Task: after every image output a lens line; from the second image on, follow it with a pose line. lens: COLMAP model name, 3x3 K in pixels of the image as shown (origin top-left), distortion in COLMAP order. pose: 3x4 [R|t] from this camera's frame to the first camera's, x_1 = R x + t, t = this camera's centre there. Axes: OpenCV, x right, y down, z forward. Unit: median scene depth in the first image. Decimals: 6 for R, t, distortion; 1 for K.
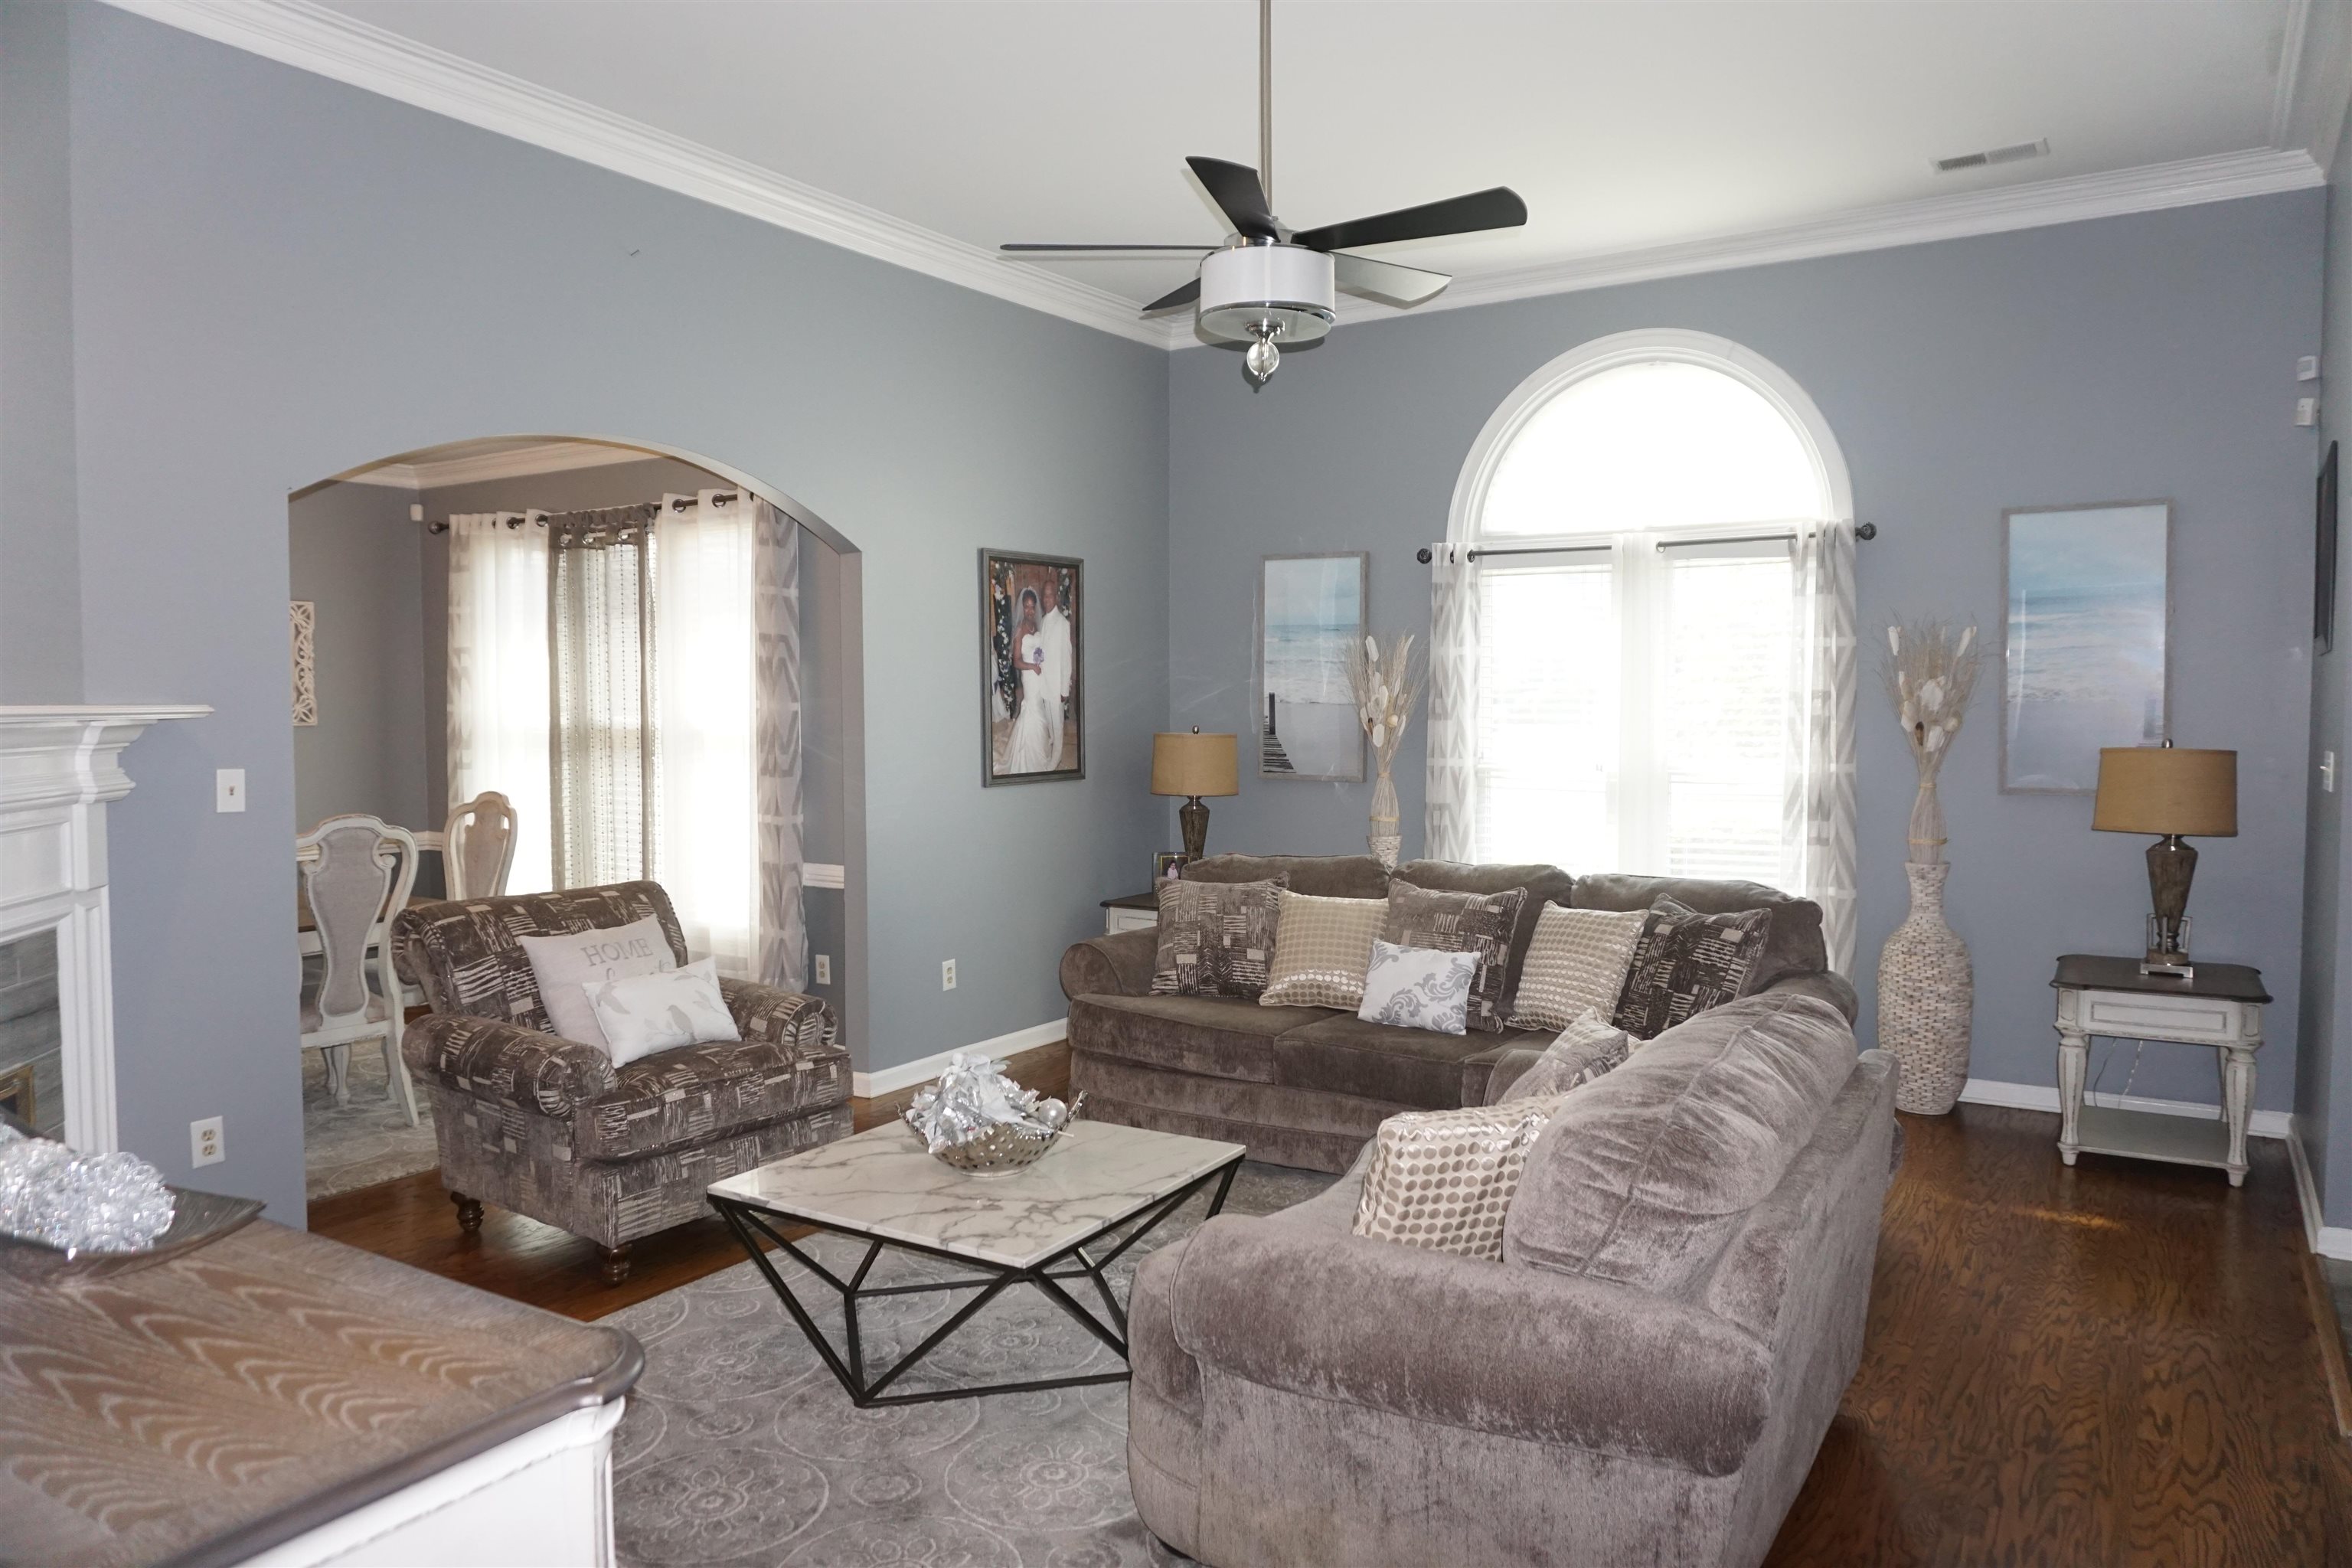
lens RADIAL K [[1580.7, 0, 1176.0], [0, 1580.7, 784.0], [0, 0, 1]] dist [-0.014013, -0.000516]
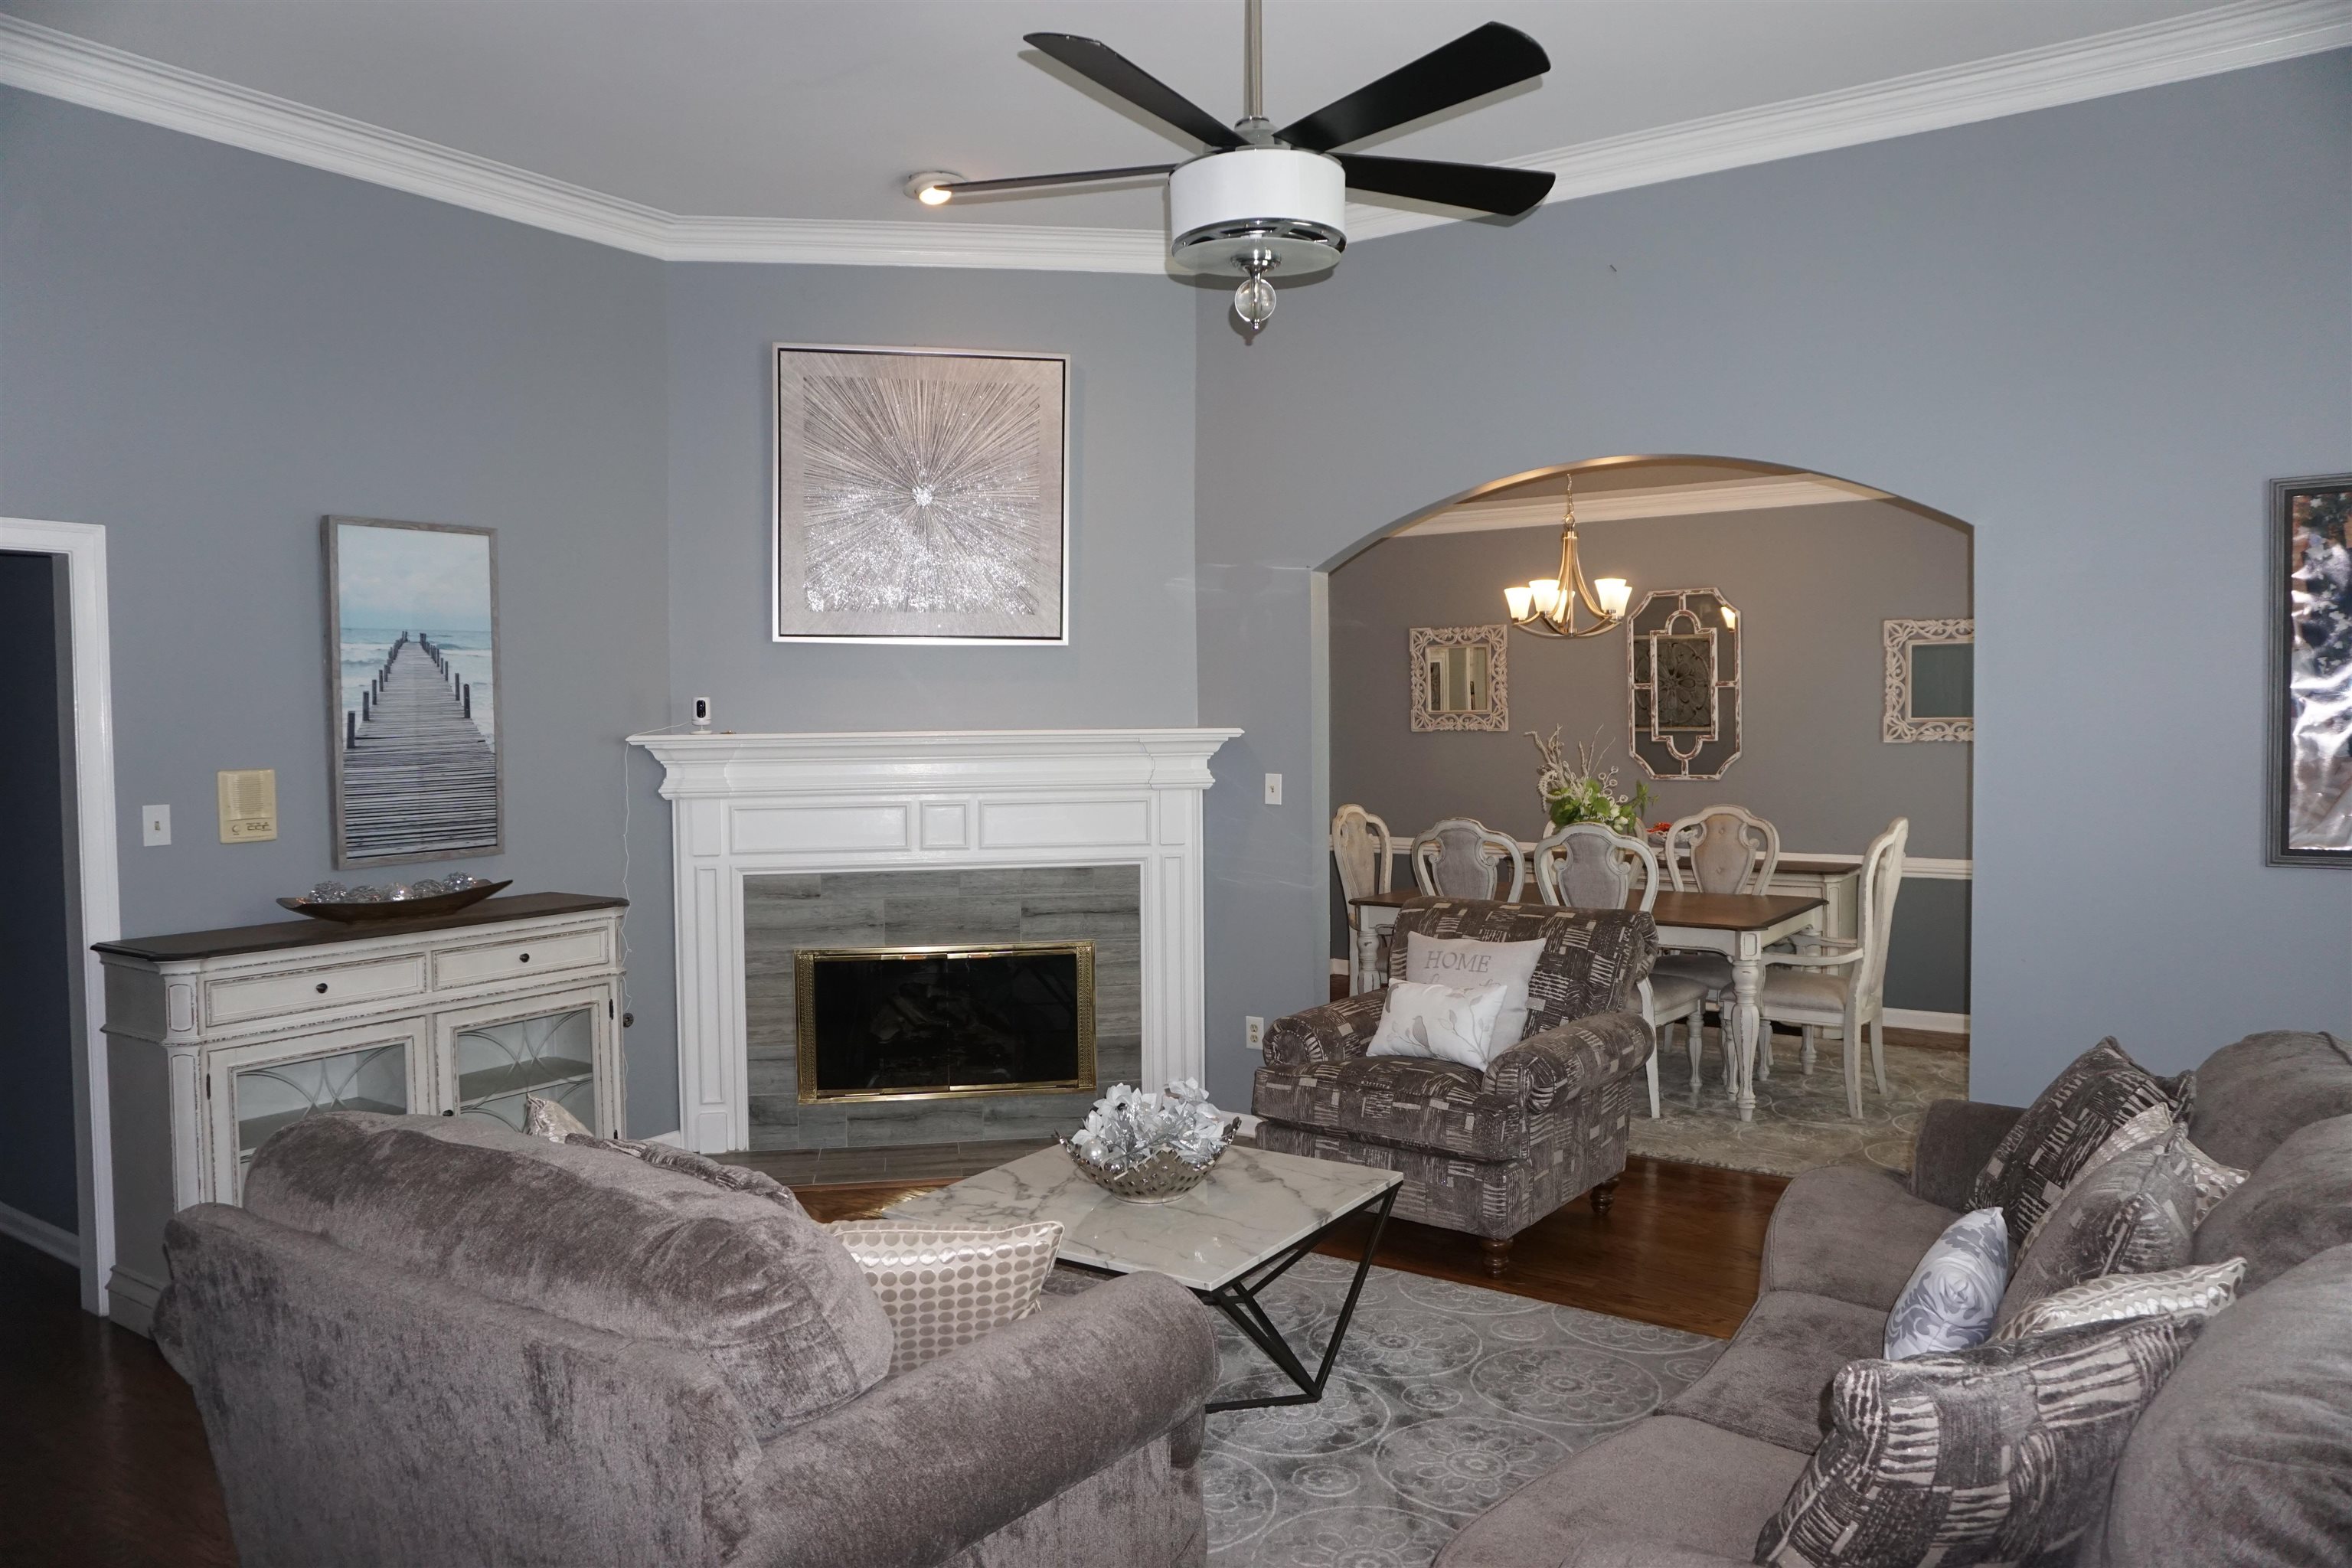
lens RADIAL K [[1580.7, 0, 1176.0], [0, 1580.7, 784.0], [0, 0, 1]] dist [-0.014013, -0.000516]
pose [[-0.038331, 0.043977, -0.998297, 0.829746], [-0.047181, 0.997837, 0.045768, -0.062219], [0.998151, 0.048855, -0.036173, 0.981890]]
